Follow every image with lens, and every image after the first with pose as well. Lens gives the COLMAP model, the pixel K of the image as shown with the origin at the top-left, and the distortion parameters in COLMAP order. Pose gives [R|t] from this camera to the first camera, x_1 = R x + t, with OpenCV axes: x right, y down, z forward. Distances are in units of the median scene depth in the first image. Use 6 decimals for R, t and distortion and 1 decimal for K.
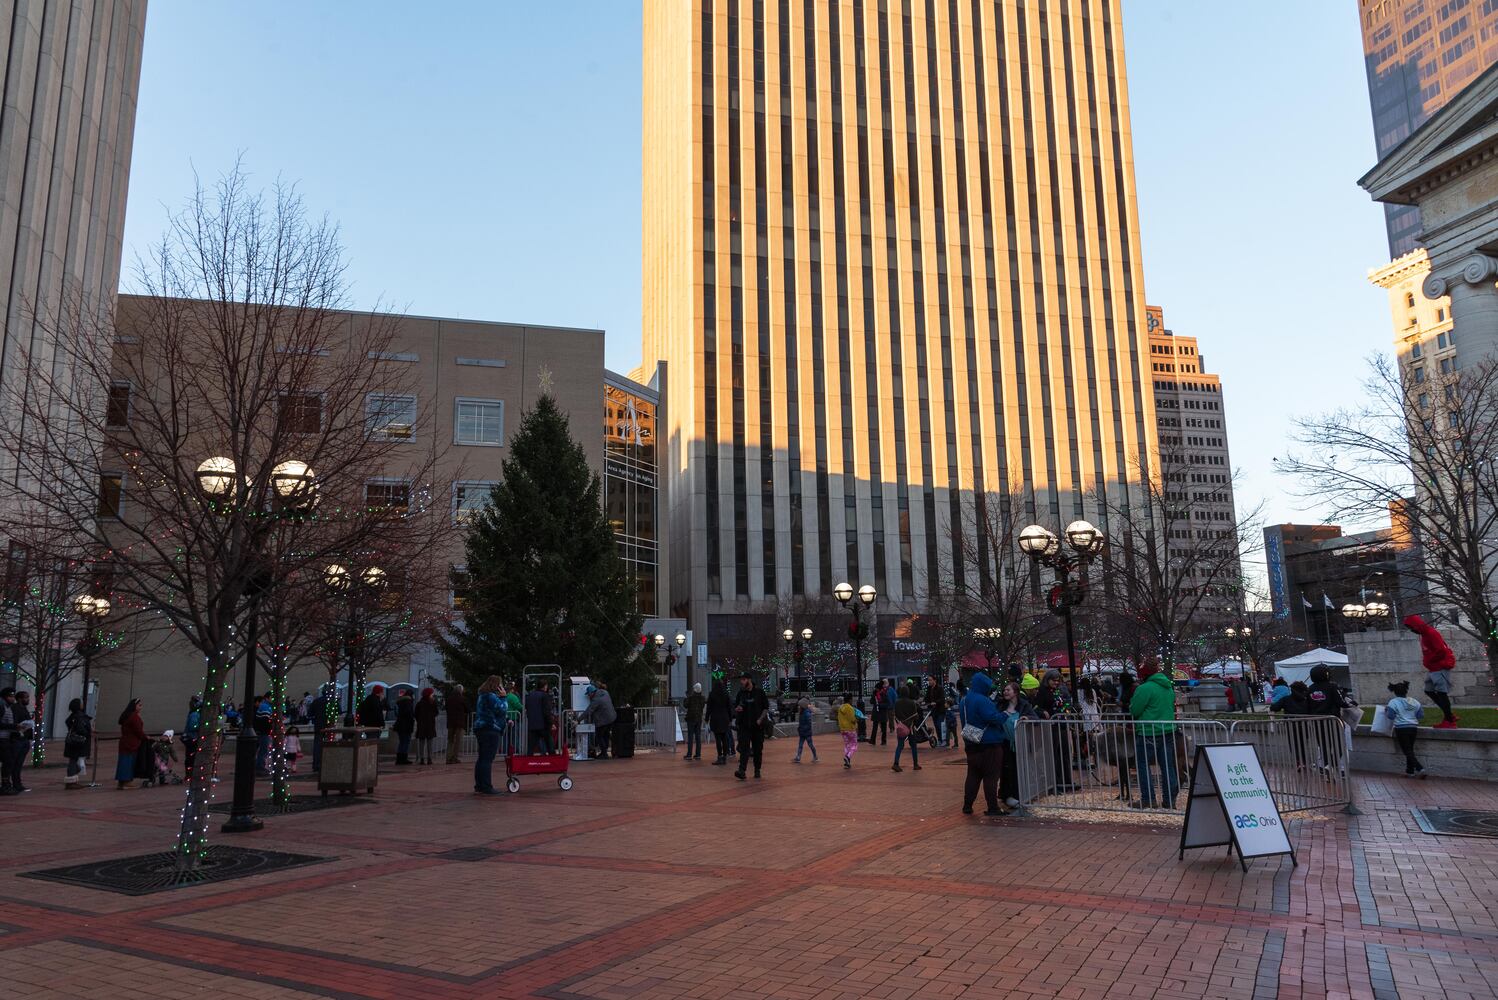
lens RADIAL K [[981.2, 0, 749.0], [0, 981.2, 500.0], [0, 0, 1]] dist [0.048577, -0.000387]
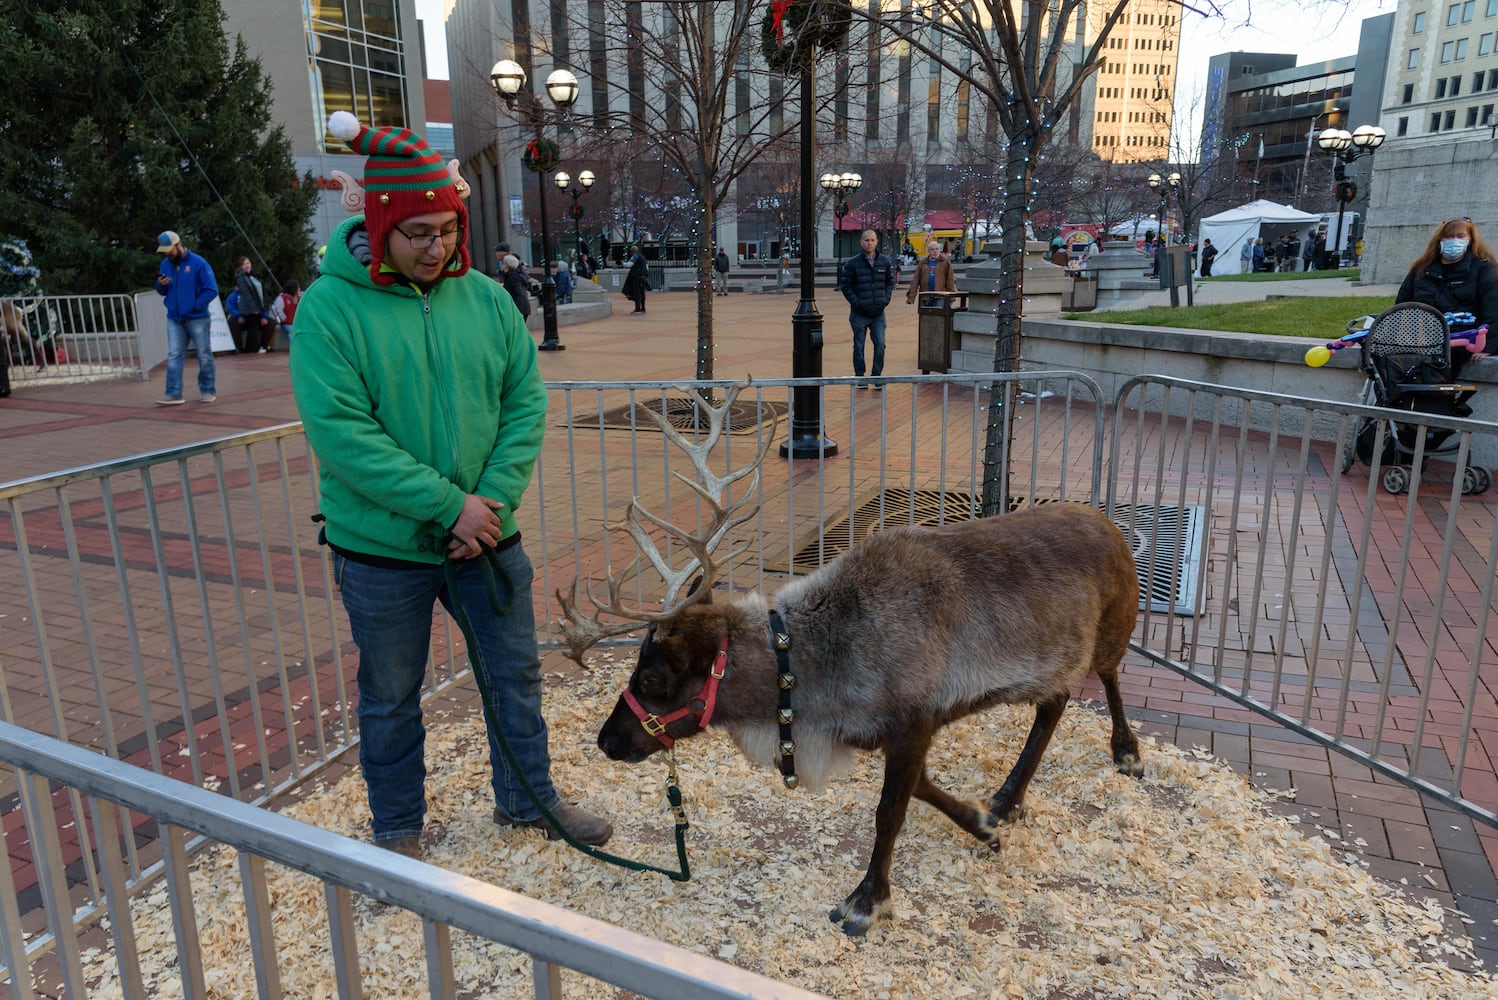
lens RADIAL K [[981.2, 0, 749.0], [0, 981.2, 500.0], [0, 0, 1]] dist [0.048577, -0.000387]
pose [[0.996257, -0.017259, 0.084702, 0.105179], [-0.019976, 0.907379, 0.419839, 0.042482], [-0.084103, -0.419960, 0.903637, 0.232722]]
